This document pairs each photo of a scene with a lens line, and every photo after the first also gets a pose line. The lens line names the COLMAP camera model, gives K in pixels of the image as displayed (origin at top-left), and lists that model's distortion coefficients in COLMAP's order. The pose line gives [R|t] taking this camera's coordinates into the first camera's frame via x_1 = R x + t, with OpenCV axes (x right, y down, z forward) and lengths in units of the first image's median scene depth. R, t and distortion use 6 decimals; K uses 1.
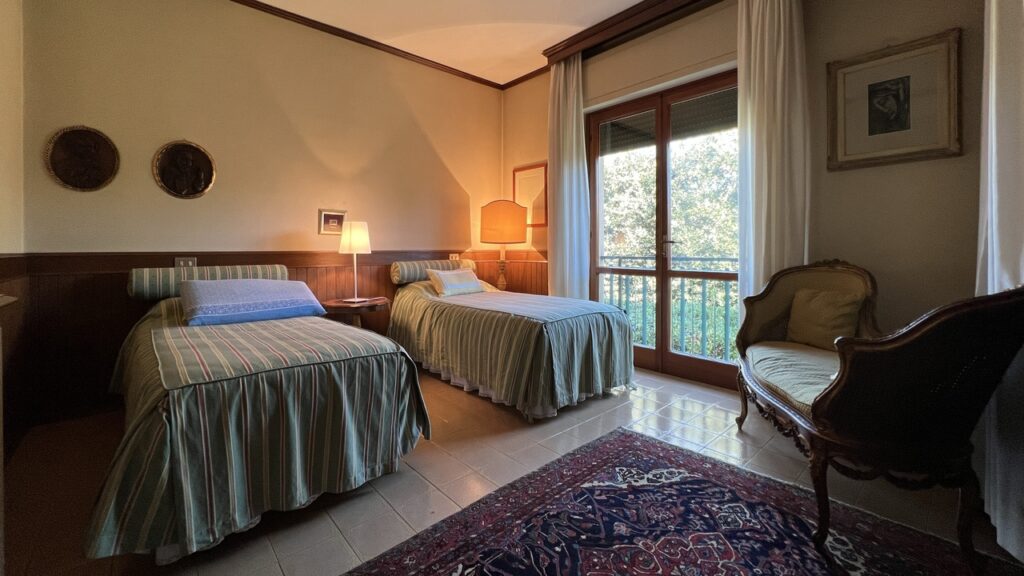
lens RADIAL K [[413.4, 0, 512.5], [0, 413.4, 247.0], [0, 0, 1]] dist [-0.001956, -0.000037]
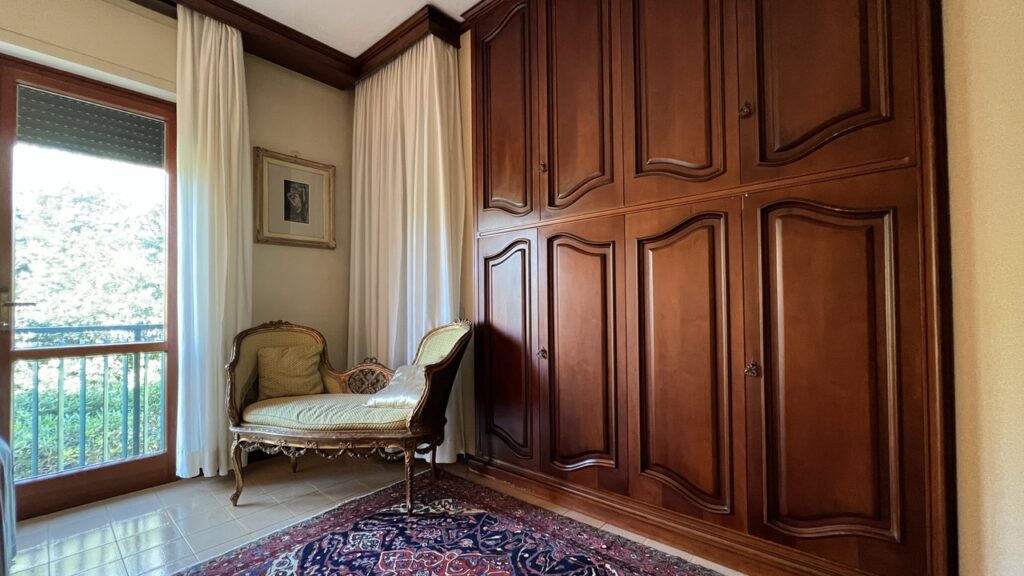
lens RADIAL K [[413.4, 0, 512.4], [0, 413.4, 296.7], [0, 0, 1]] dist [-0.001956, -0.000037]
pose [[-0.129482, 0.026838, 0.991219, -0.586251], [0.010469, 0.999615, -0.025698, -0.000615], [-0.991527, 0.007050, -0.129713, 0.625259]]
